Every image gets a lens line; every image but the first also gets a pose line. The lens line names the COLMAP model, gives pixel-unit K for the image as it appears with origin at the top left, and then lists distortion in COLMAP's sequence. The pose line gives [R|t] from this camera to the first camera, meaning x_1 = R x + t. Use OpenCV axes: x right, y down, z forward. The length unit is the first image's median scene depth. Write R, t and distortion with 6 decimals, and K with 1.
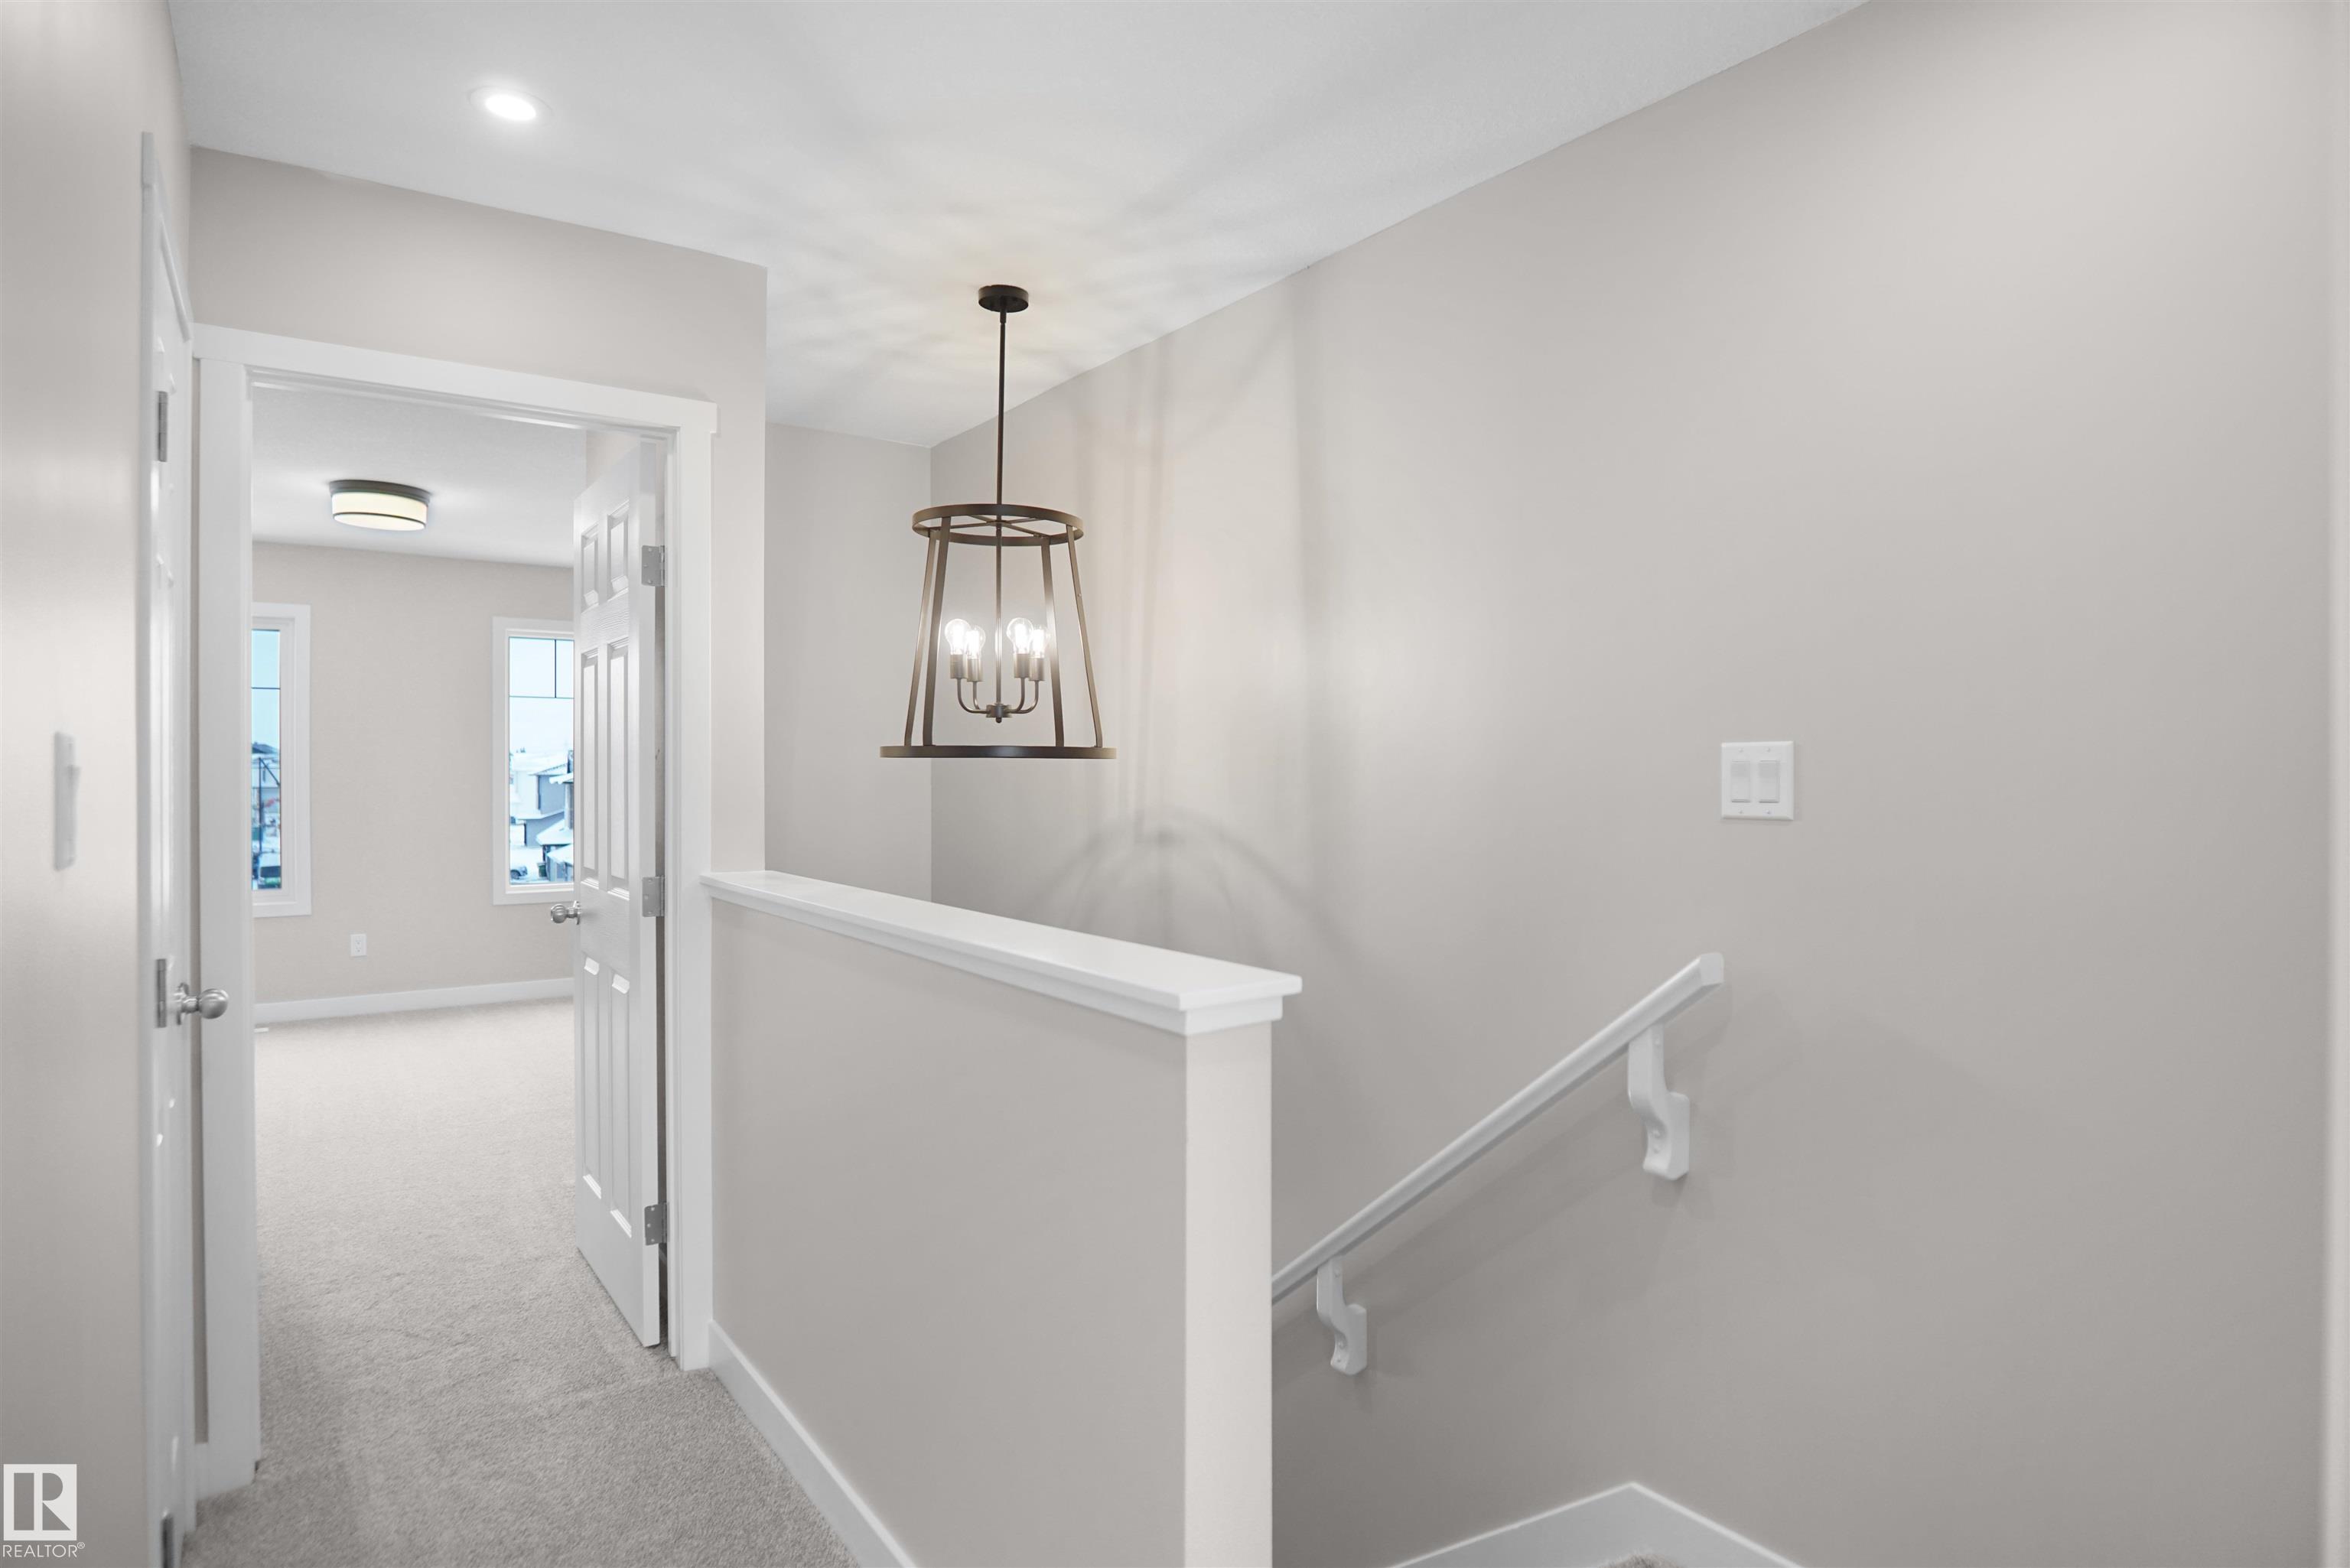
lens RADIAL K [[1272.9, 0, 1185.2], [0, 1272.9, 775.4], [0, 0, 1]] dist [-0.028481, 0.007190]
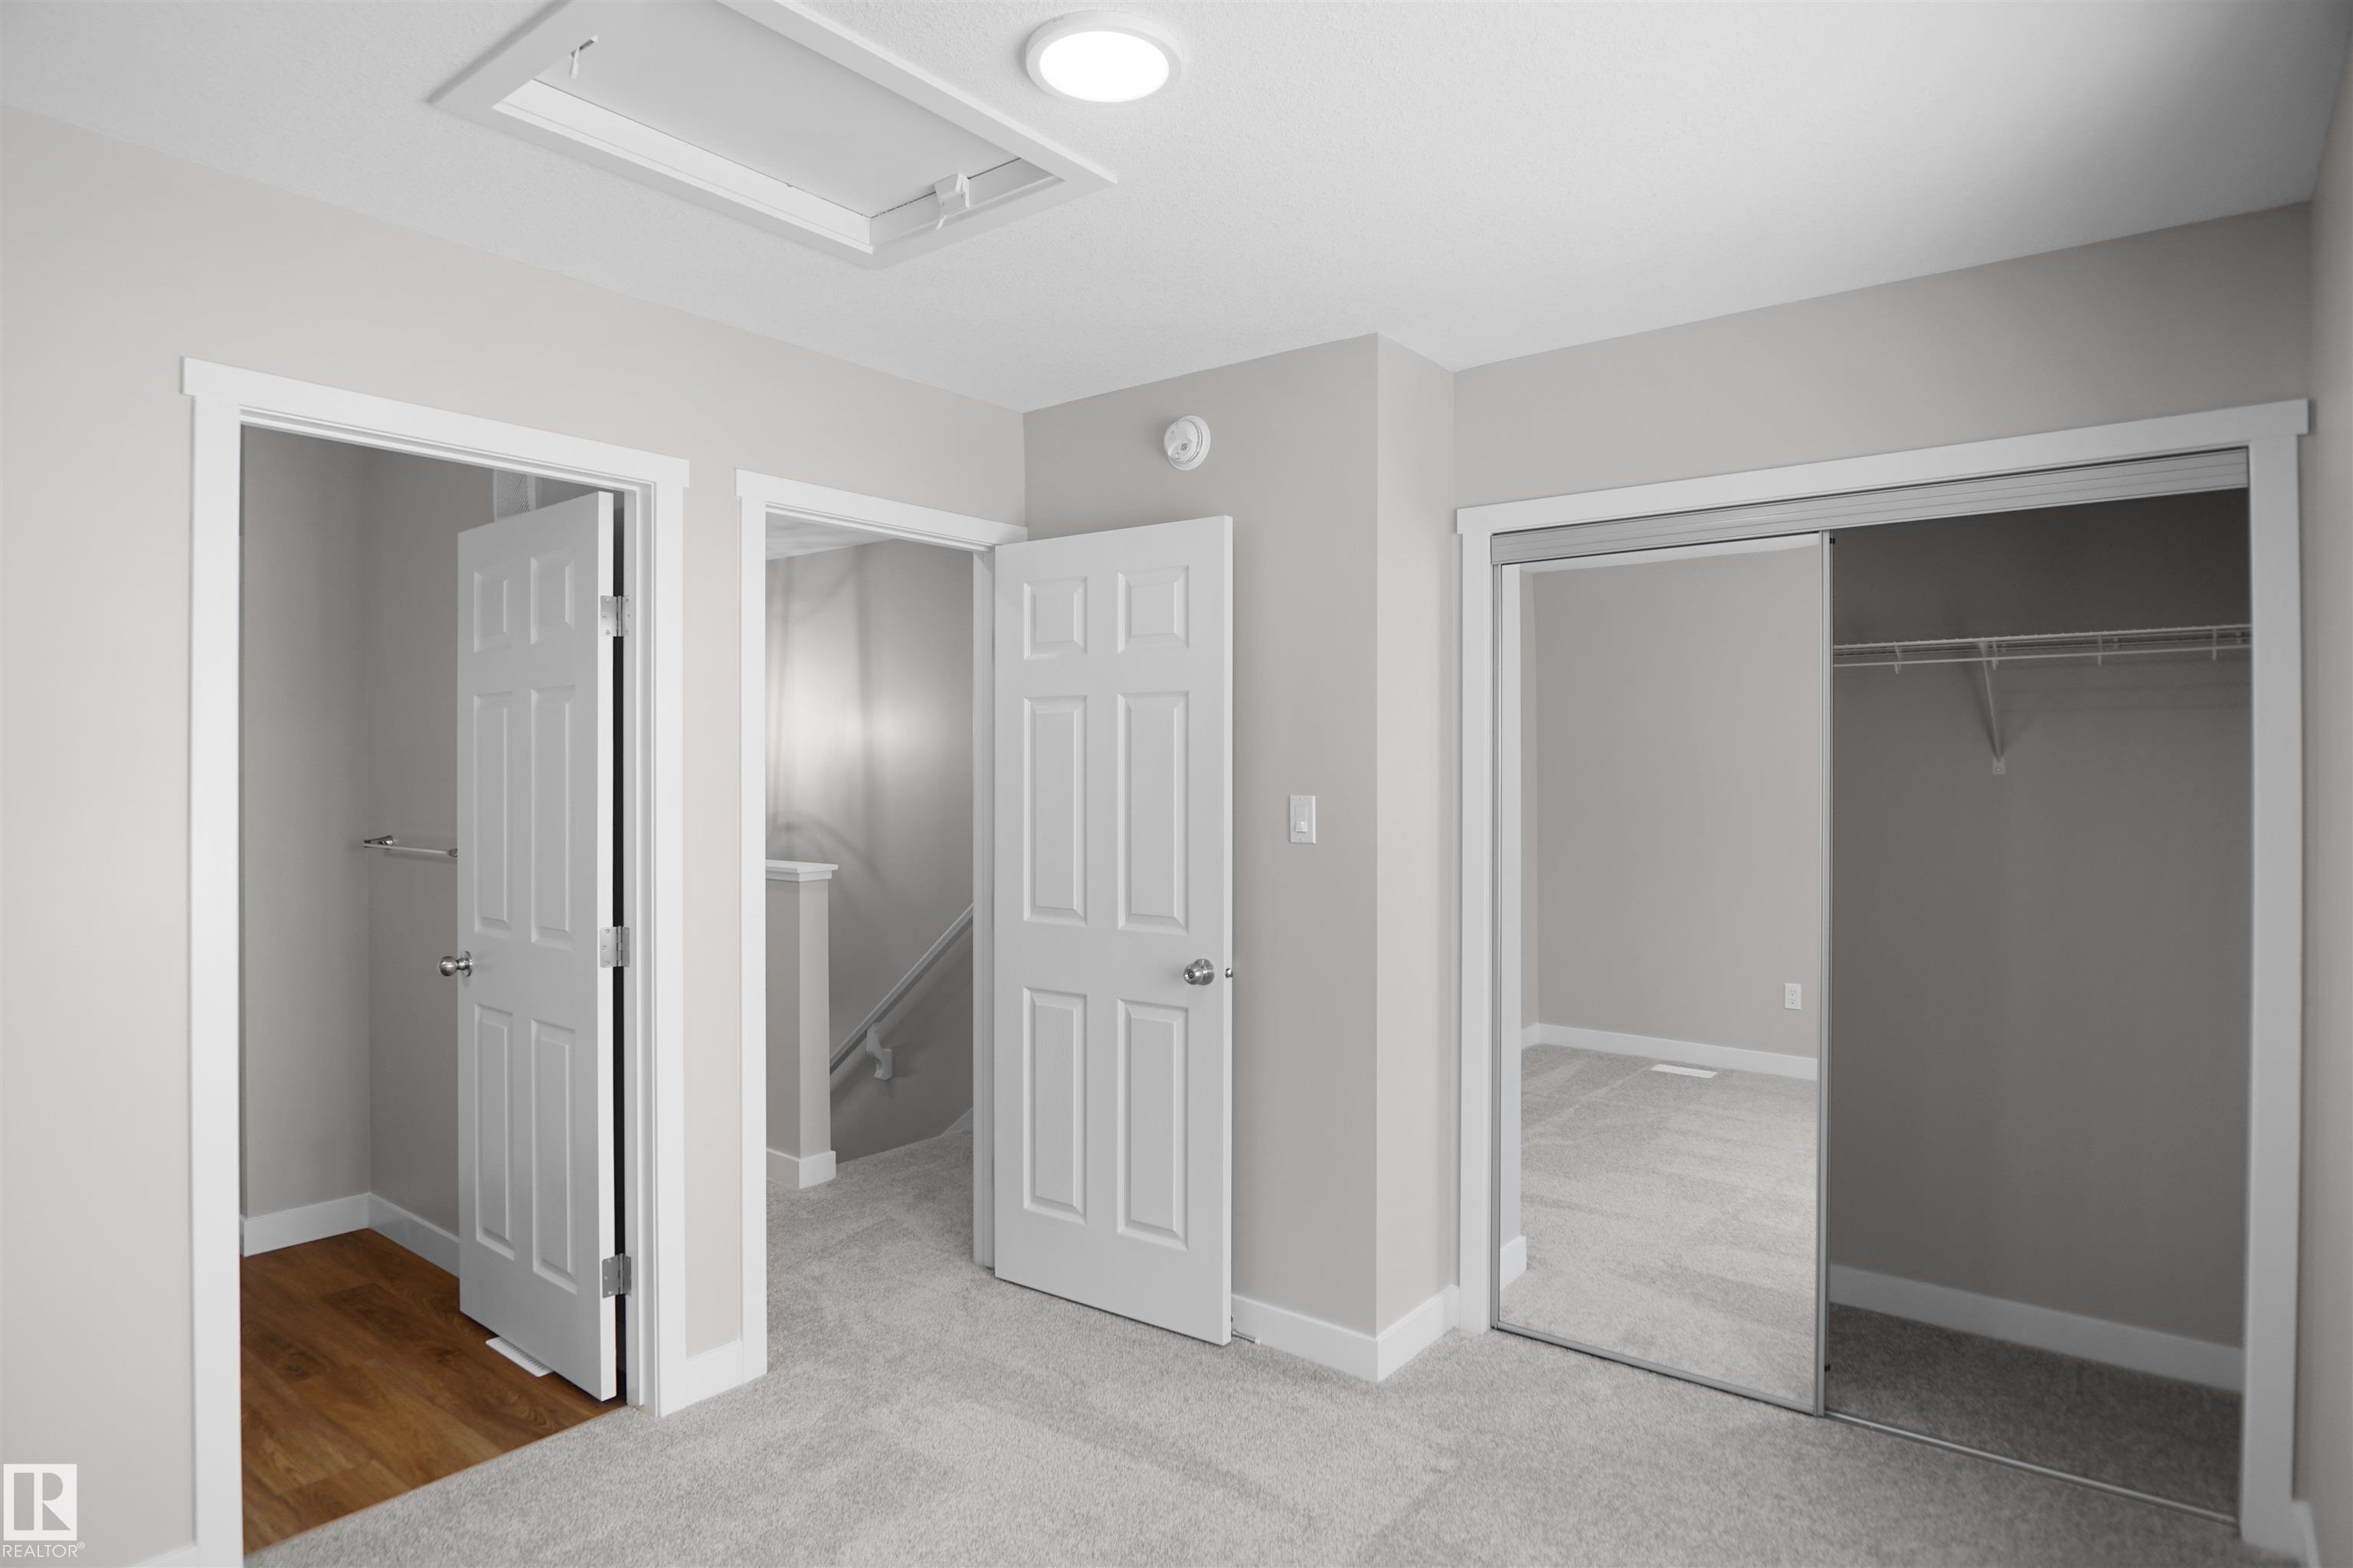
lens RADIAL K [[1274.7, 0, 1186.7], [0, 1274.7, 775.4], [0, 0, 1]] dist [-0.028481, 0.007190]
pose [[0.957861, -0.002397, 0.287223, 0.007555], [0.002397, 0.999997, 0.000349, -0.031789], [-0.287223, 0.000354, 0.957864, -1.166584]]
